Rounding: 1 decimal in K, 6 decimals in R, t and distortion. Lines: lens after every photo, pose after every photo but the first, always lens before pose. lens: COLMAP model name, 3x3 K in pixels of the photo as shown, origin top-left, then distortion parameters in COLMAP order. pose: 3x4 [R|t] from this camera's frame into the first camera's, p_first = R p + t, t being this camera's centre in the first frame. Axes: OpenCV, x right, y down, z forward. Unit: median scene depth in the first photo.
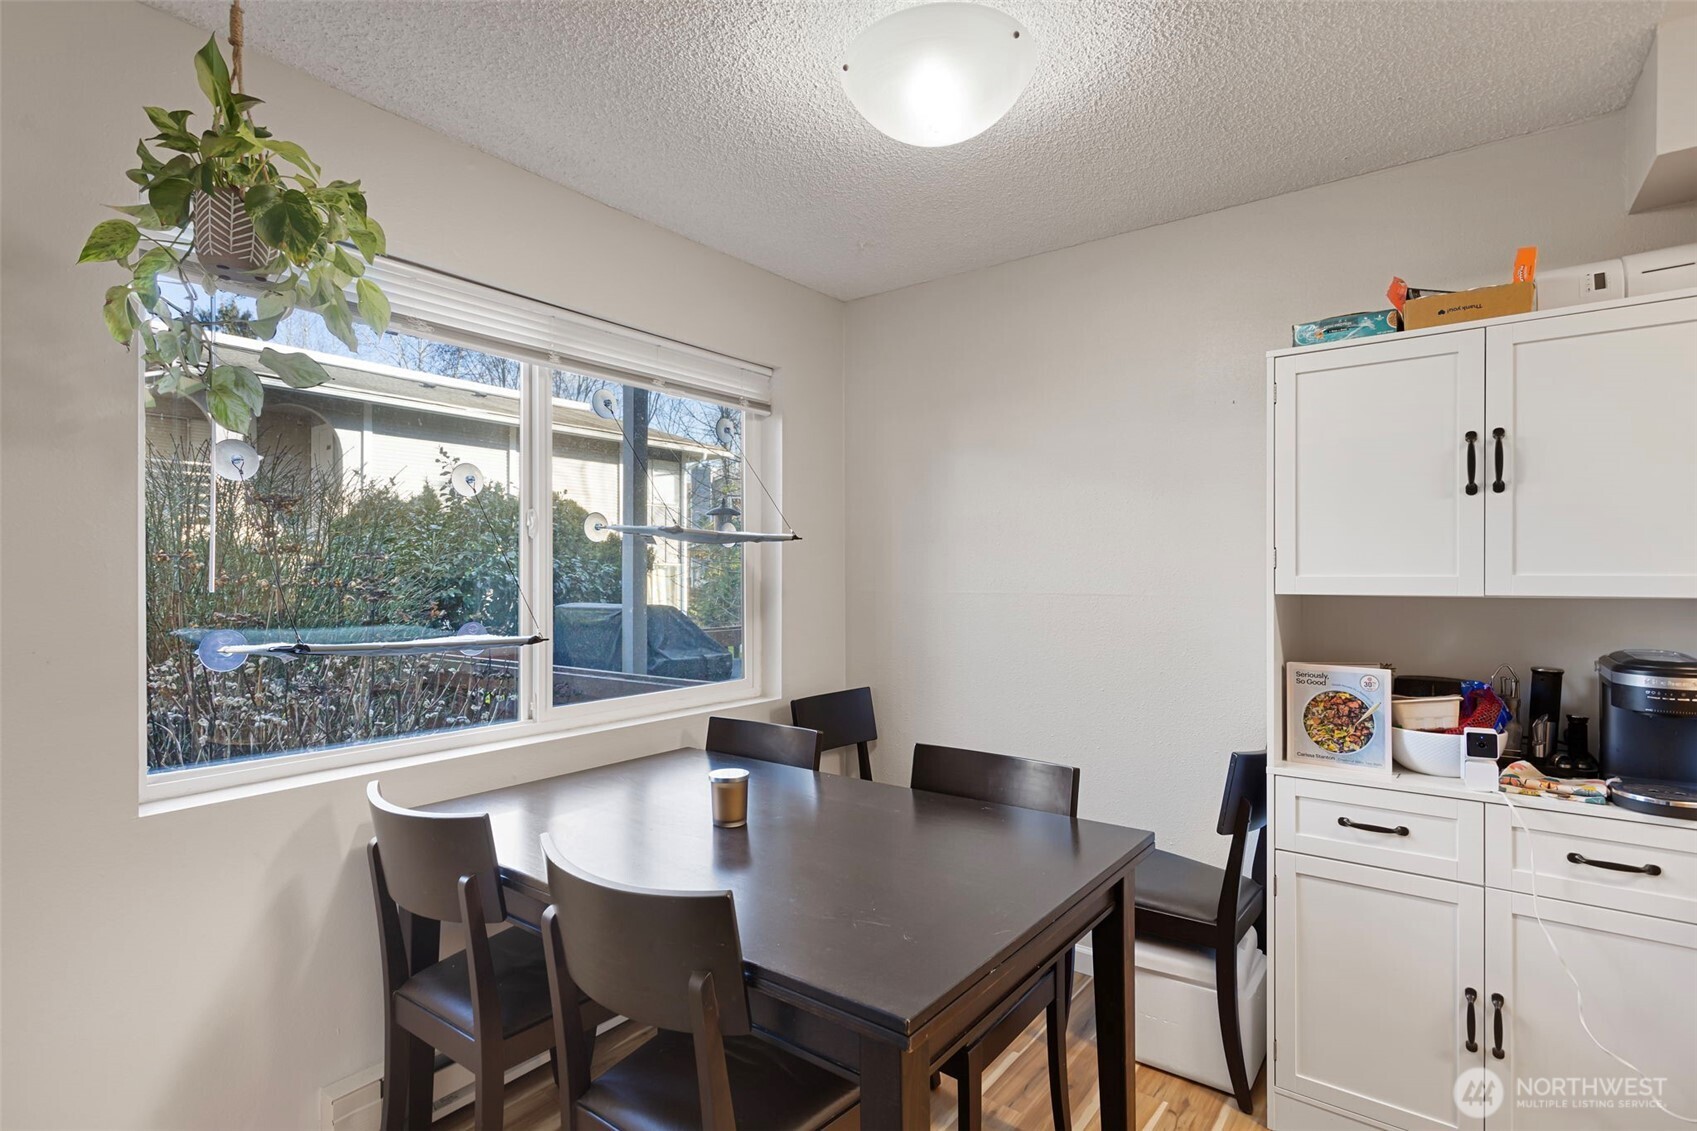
lens RADIAL K [[833.6, 0, 848.9], [0, 833.6, 570.5], [0, 0, 1]] dist [-0.013062, 0.011287]
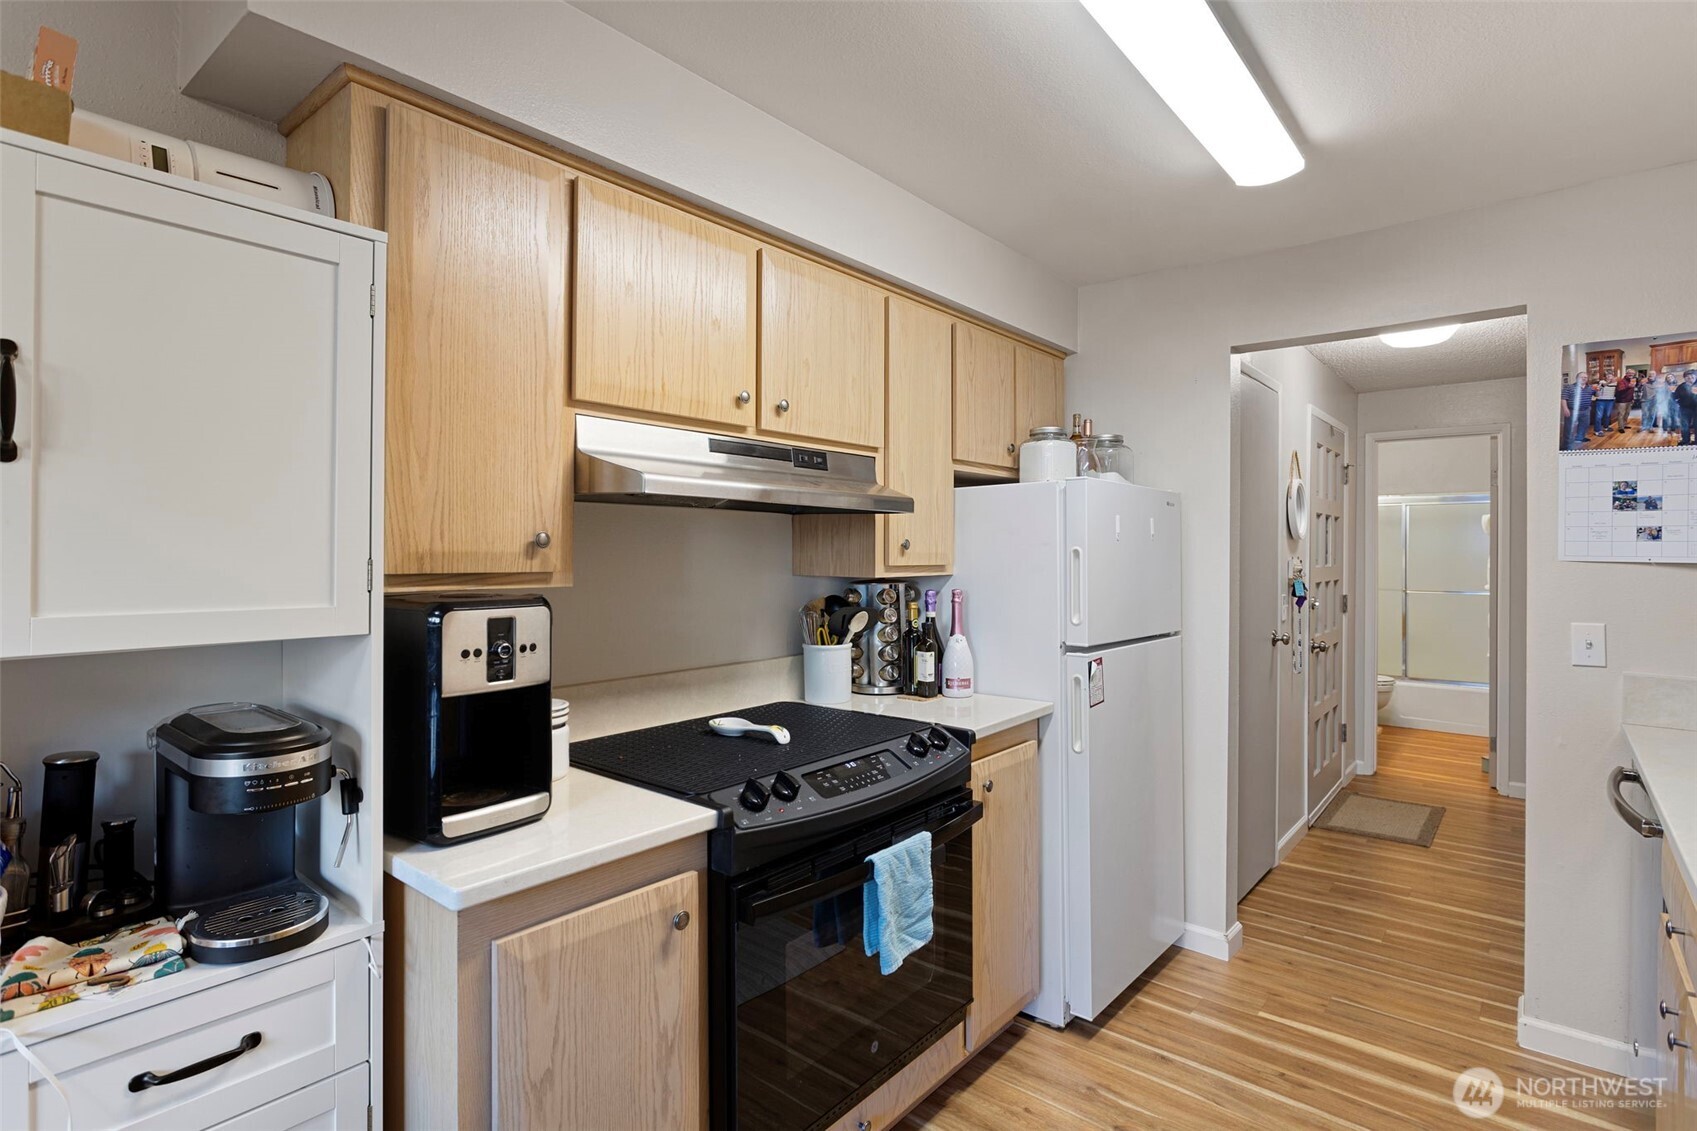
lens RADIAL K [[832.9, 0, 847.9], [0, 832.9, 557.5], [0, 0, 1]] dist [-0.004620, -0.000097]
pose [[0.049311, -0.002257, 0.998781, 0.272099], [-0.011414, 0.999931, 0.002823, -0.039295], [-0.998718, -0.011539, 0.049282, 0.421658]]
